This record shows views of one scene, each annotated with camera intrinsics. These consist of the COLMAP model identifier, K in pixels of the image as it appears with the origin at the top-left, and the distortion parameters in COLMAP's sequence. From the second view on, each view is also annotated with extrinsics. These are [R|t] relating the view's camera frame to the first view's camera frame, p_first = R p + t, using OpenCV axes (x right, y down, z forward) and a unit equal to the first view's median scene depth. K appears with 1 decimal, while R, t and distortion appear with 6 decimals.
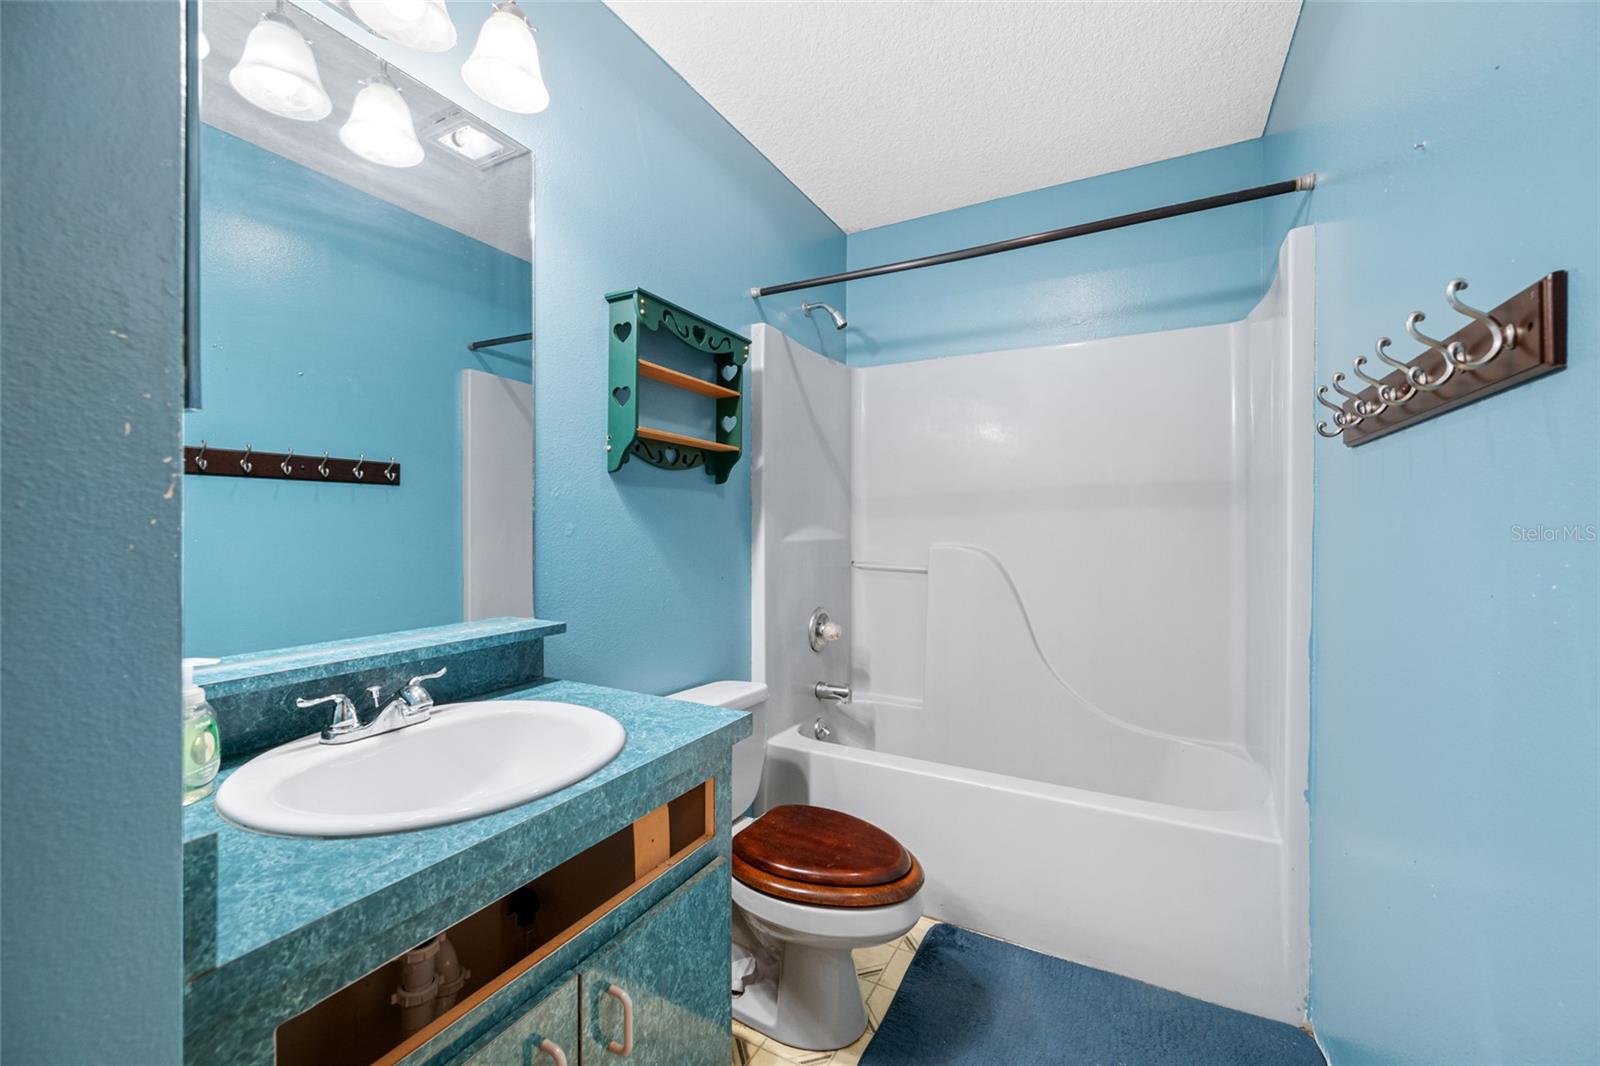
lens RADIAL K [[638.6, 0, 803.3], [0, 638.6, 531.9], [0, 0, 1]] dist [0.012876, -0.000032]
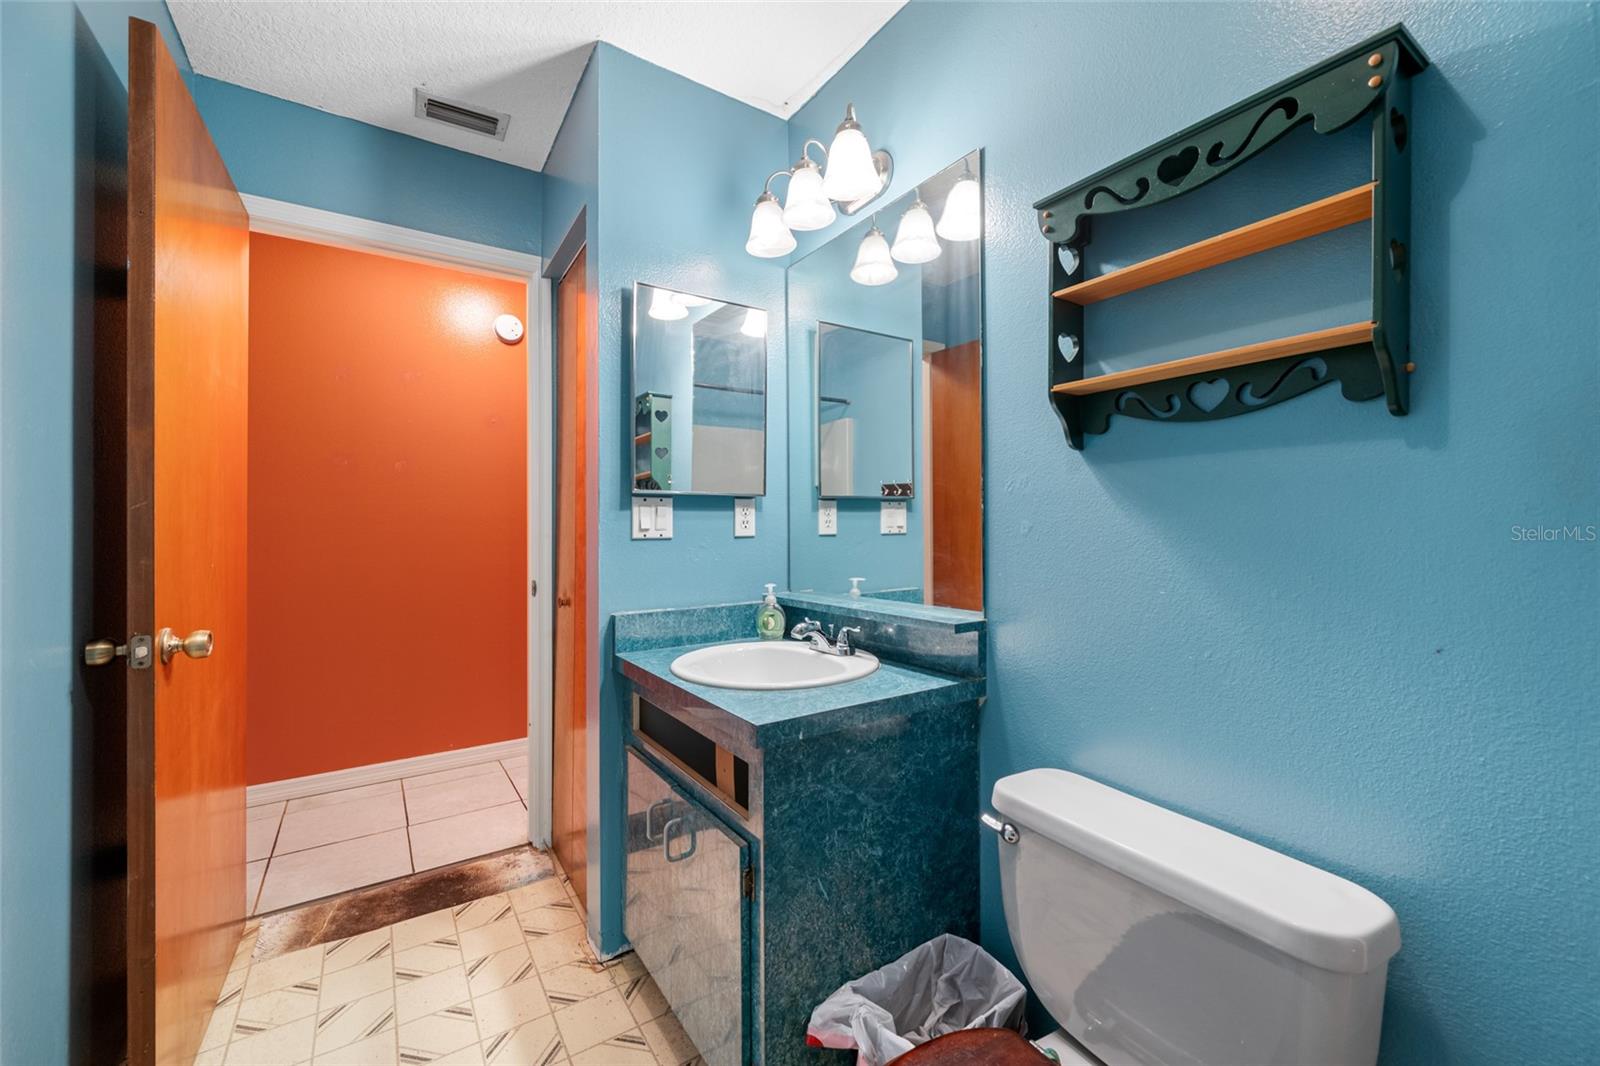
lens RADIAL K [[638.6, 0, 800.2], [0, 638.6, 526.2], [0, 0, 1]] dist [0.012876, -0.000032]
pose [[-0.465960, -0.007702, -0.884772, 0.474571], [-0.007332, 0.999961, -0.004843, -0.000165], [0.884775, 0.004231, -0.465999, 0.992313]]
